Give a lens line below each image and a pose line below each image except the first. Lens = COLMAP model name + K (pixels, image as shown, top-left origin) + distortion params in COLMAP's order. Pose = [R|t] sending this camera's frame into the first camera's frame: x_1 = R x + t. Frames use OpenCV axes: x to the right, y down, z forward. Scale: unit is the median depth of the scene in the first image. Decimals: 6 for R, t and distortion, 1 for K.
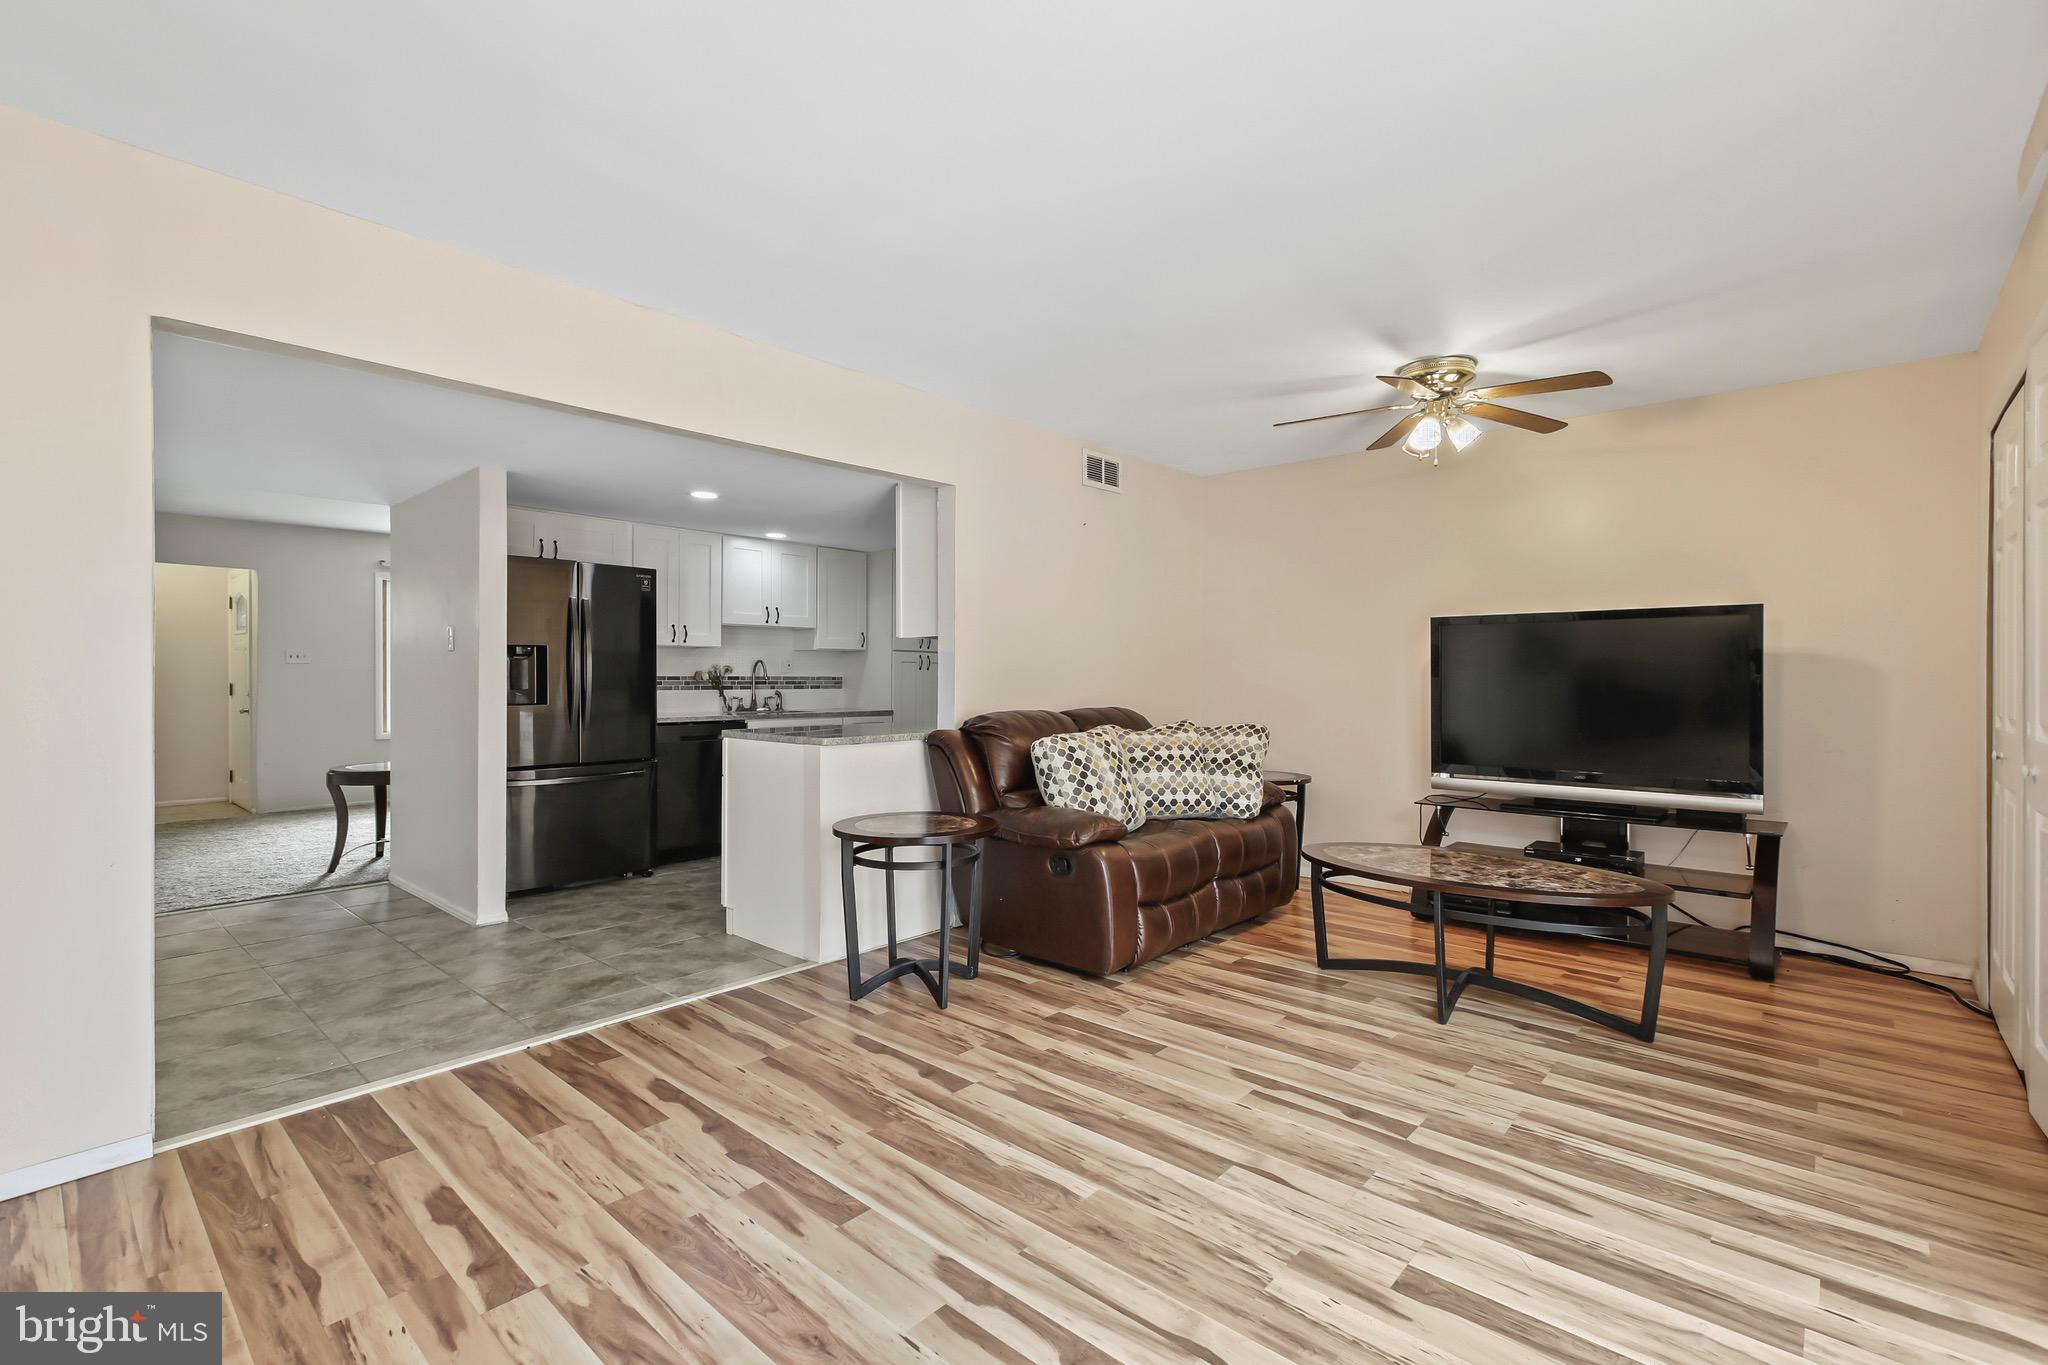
lens RADIAL K [[915.8, 0, 1041.9], [0, 915.8, 679.4], [0, 0, 1]] dist [-0.002020, 0.001000]
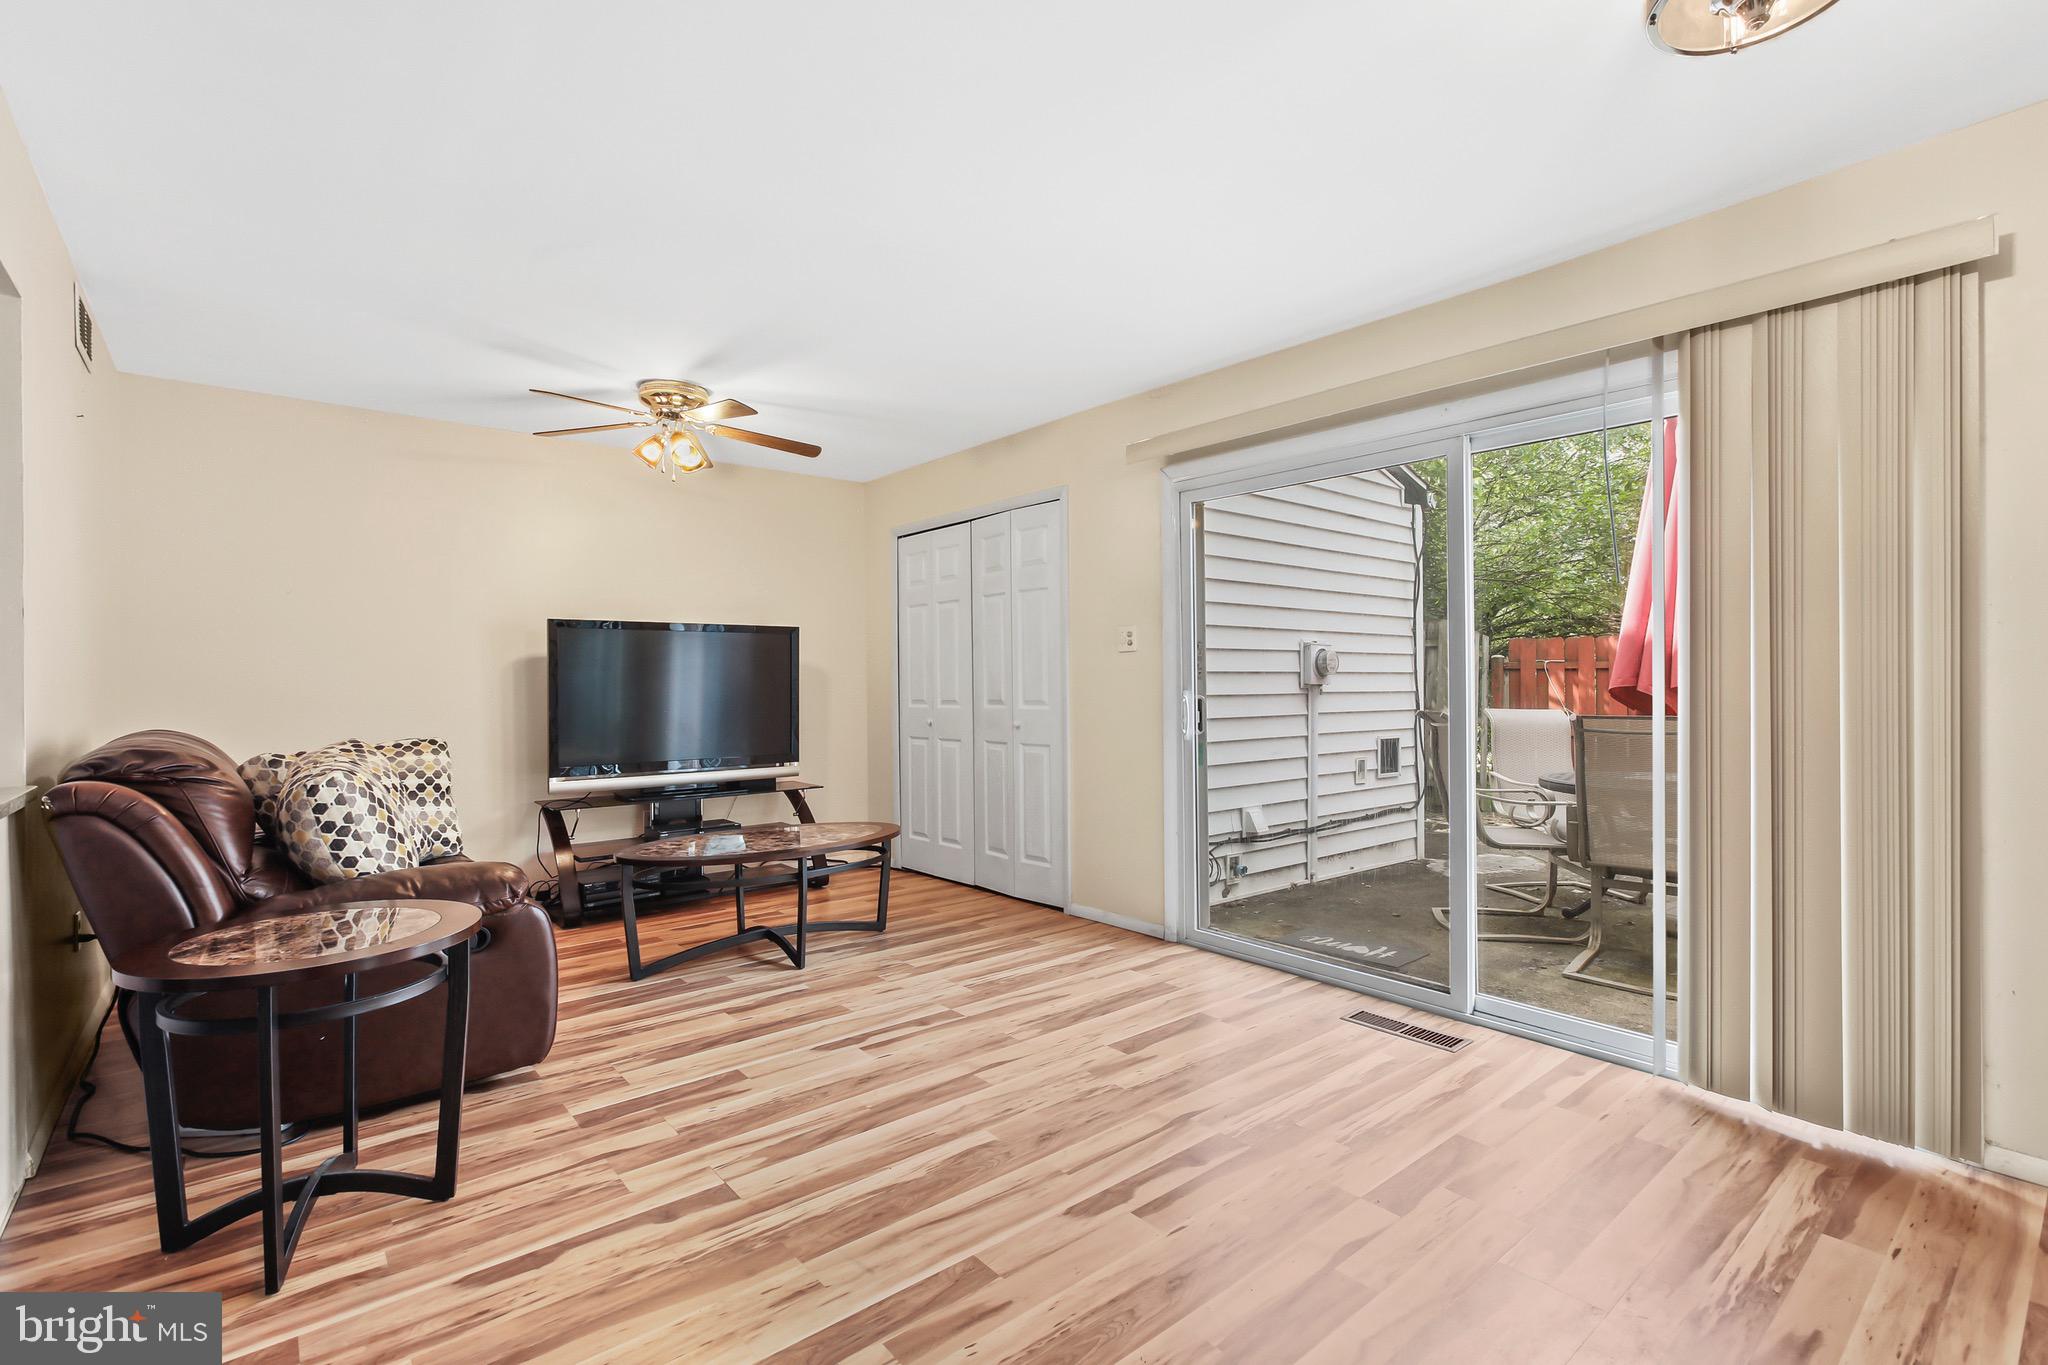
lens RADIAL K [[915.8, 0, 1041.9], [0, 915.8, 679.4], [0, 0, 1]] dist [-0.002020, 0.001000]
pose [[0.149875, -0.000244, 0.988705, -0.773879], [0.009711, 0.999952, -0.001226, 0.005216], [-0.988657, 0.009785, 0.149870, 0.568646]]
